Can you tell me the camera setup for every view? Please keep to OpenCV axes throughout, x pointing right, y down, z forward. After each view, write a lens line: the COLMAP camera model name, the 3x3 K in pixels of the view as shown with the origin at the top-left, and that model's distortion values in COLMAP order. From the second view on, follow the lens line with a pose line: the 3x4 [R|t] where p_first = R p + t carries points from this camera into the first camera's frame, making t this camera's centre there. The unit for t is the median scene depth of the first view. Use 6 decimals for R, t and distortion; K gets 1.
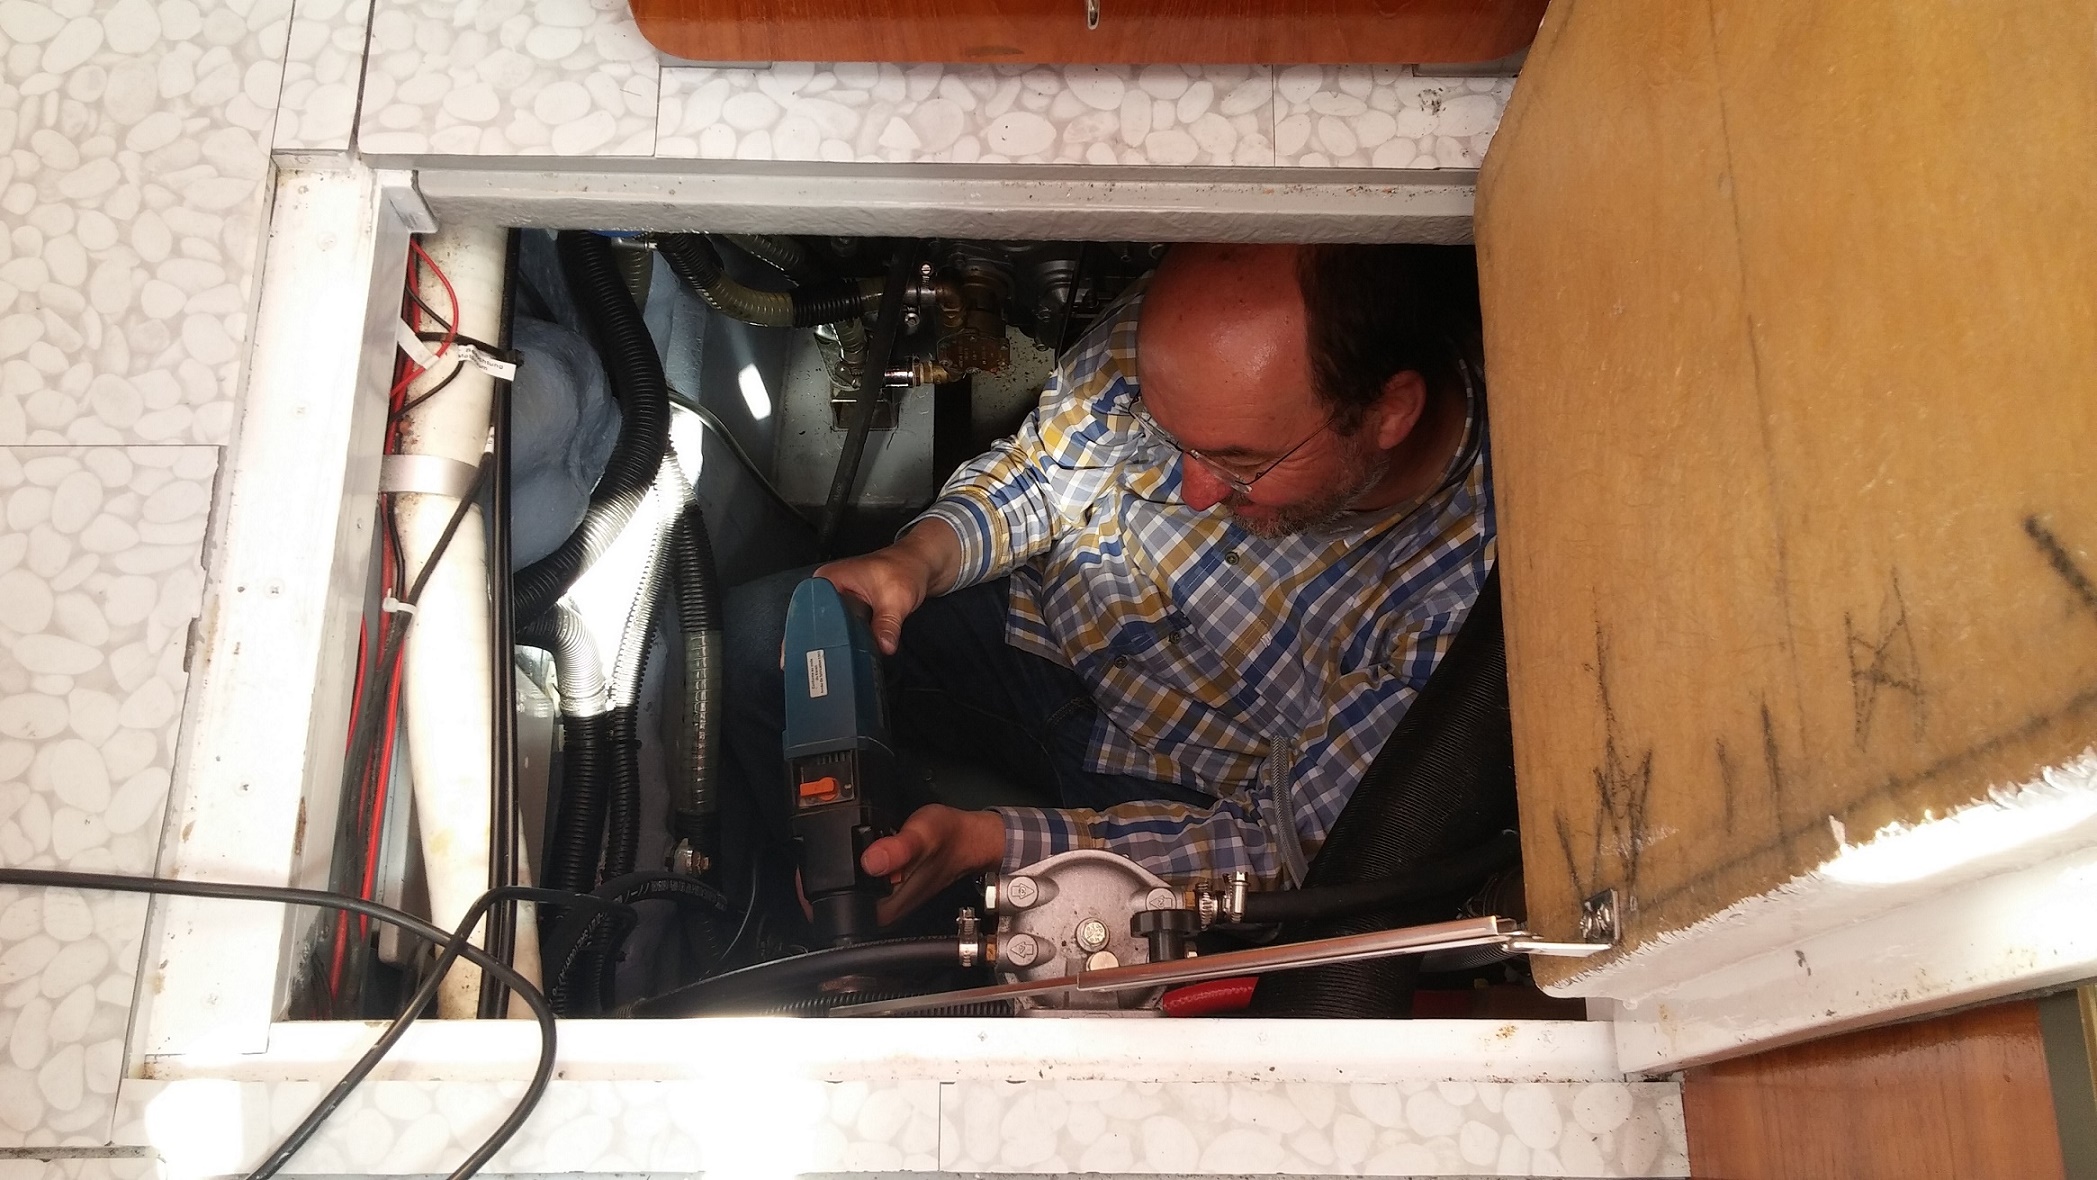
lens RADIAL K [[1915.5, 0, 1052.5], [0, 1915.5, 584.8], [0, 0, 1]] dist [0.011592, 0.000000]
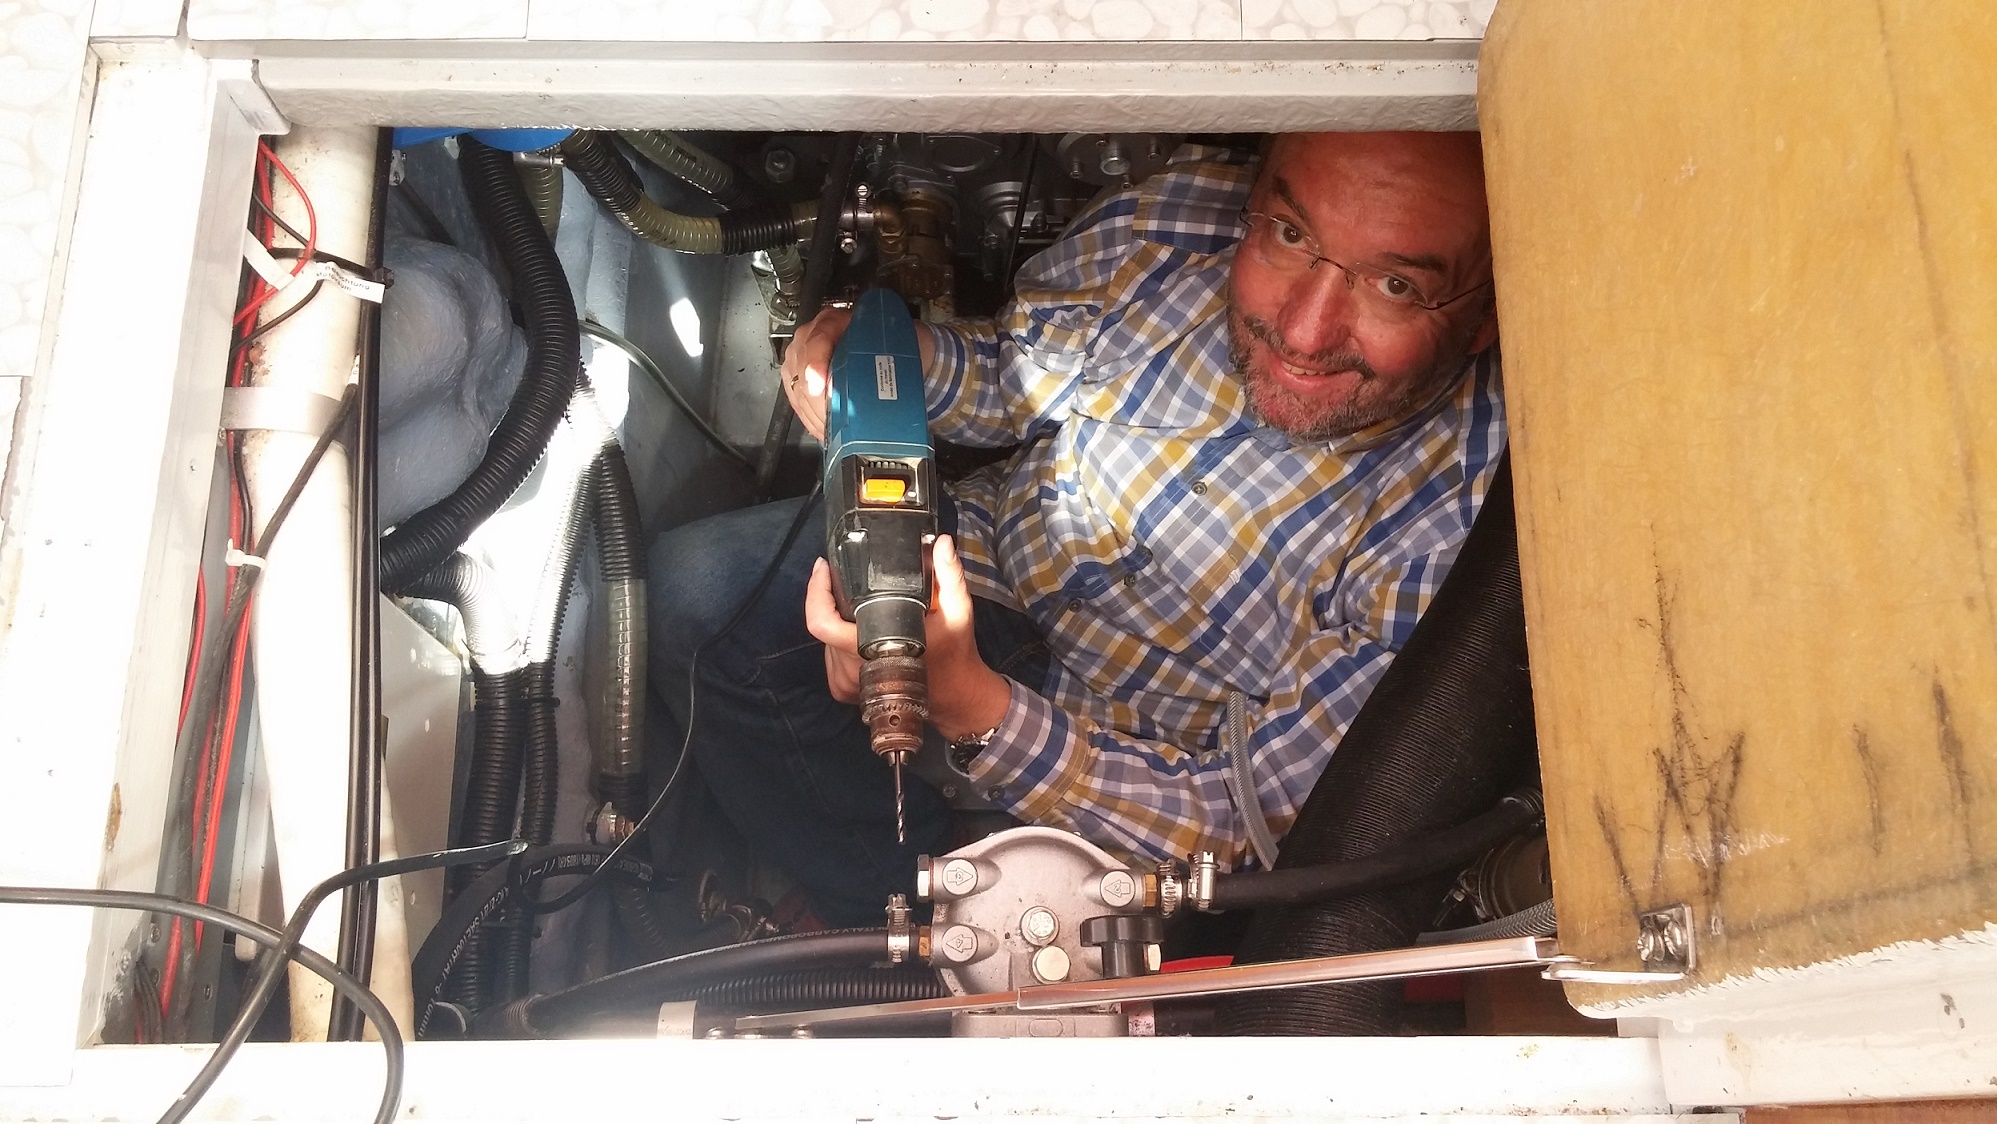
lens RADIAL K [[1824.2, 0, 990.7], [0, 1824.2, 567.3], [0, 0, 1]] dist [0.011592, 0.000000]
pose [[0.999847, -0.010259, -0.014154, 0.011872], [0.010583, 0.999680, 0.022956, -0.000689], [0.013914, -0.023102, 0.999636, 0.169325]]
